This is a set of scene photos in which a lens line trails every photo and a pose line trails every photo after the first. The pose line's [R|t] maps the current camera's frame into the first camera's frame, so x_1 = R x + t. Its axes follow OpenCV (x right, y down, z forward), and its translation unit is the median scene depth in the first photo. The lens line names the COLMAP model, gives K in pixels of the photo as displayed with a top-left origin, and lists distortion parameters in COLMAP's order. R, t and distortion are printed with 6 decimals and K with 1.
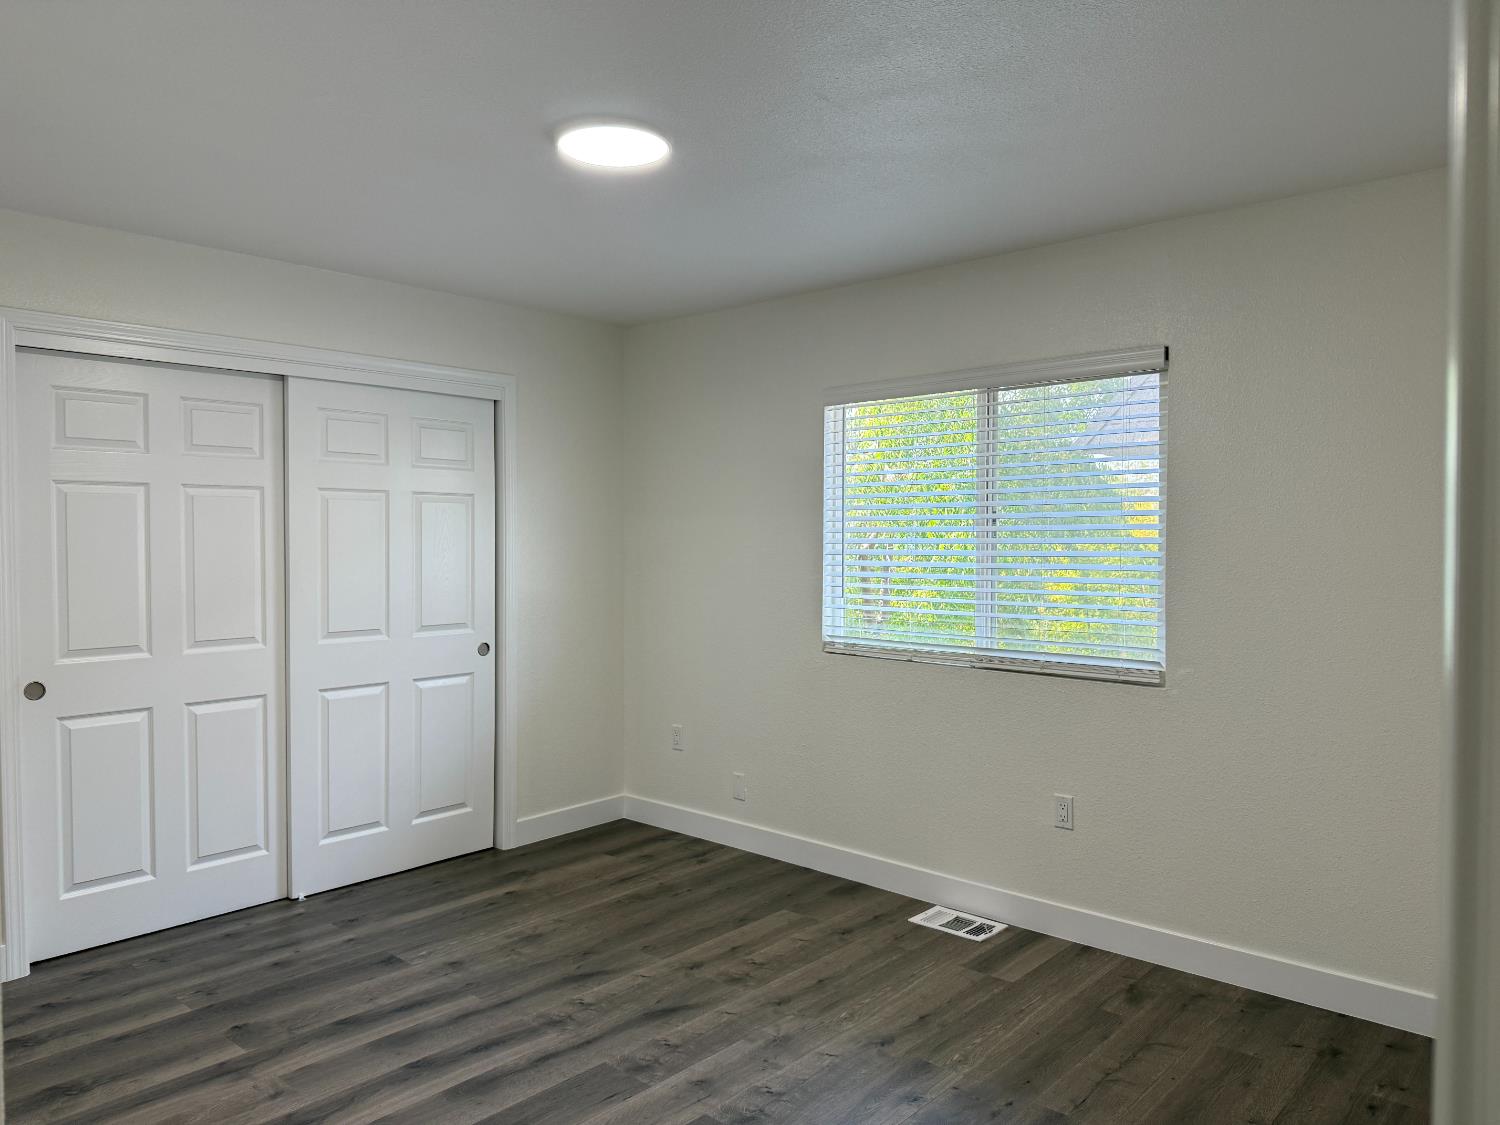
lens RADIAL K [[1057.9, 0, 750.0], [0, 1057.9, 562.5], [0, 0, 1]] dist [0.093182, -0.136450]
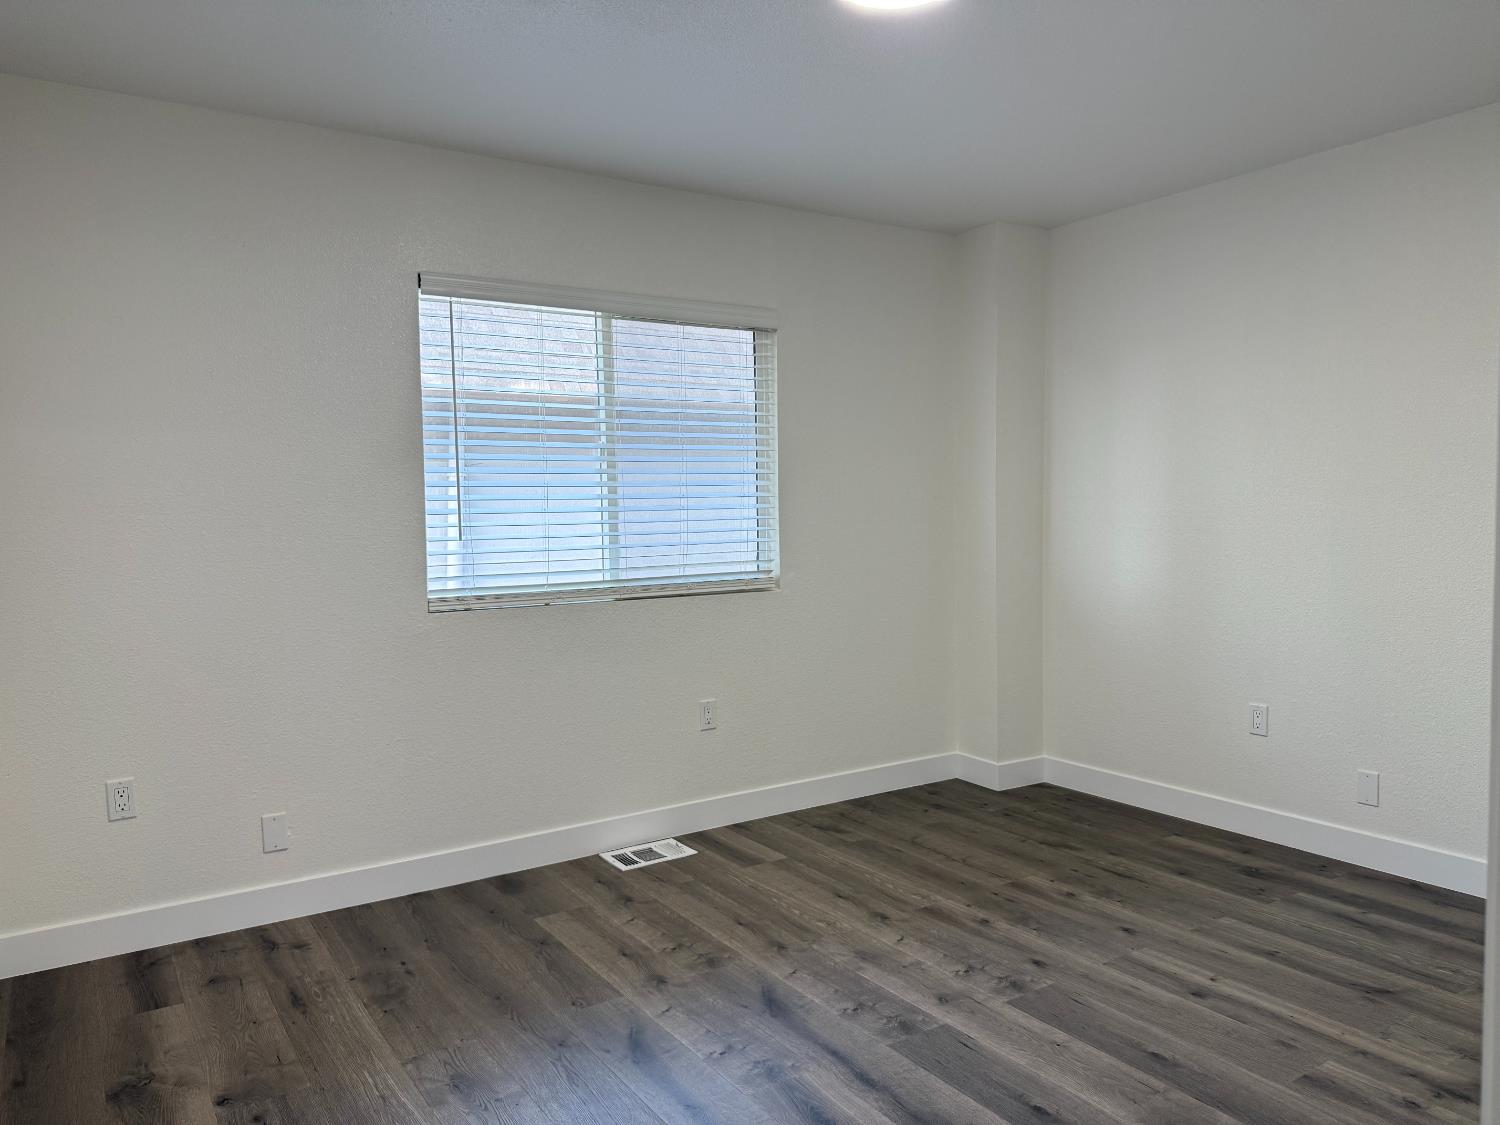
lens RADIAL K [[1057.9, 0, 750.0], [0, 1057.9, 562.5], [0, 0, 1]] dist [0.093182, -0.136450]
pose [[0.259980, -0.057206, 0.963918, -0.749725], [0.043782, 0.997915, 0.047416, 0.025049], [-0.964621, 0.029875, 0.261942, 0.669297]]
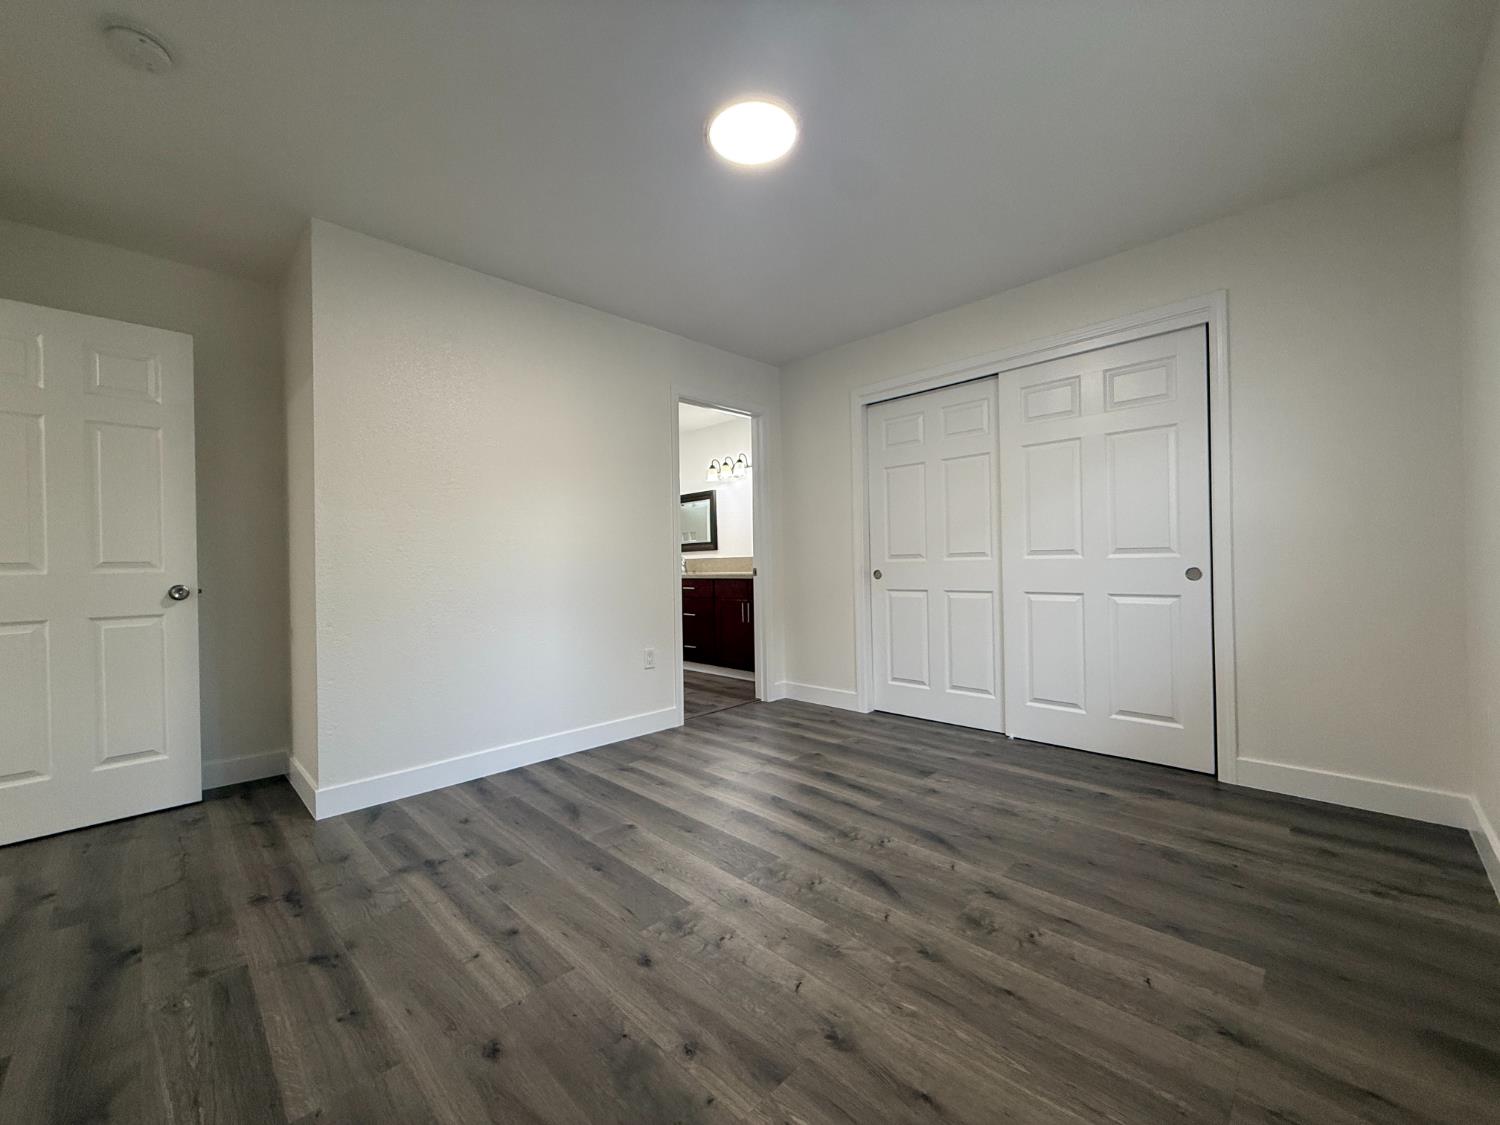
lens RADIAL K [[600.4, 0, 750.0], [0, 600.4, 562.5], [0, 0, 1]] dist [0.007234, 0.000013]
pose [[-0.050949, -0.001644, -0.998700, 0.438037], [-0.006404, 0.999979, -0.001320, 0.093900], [0.998681, 0.006329, -0.050958, 0.769129]]
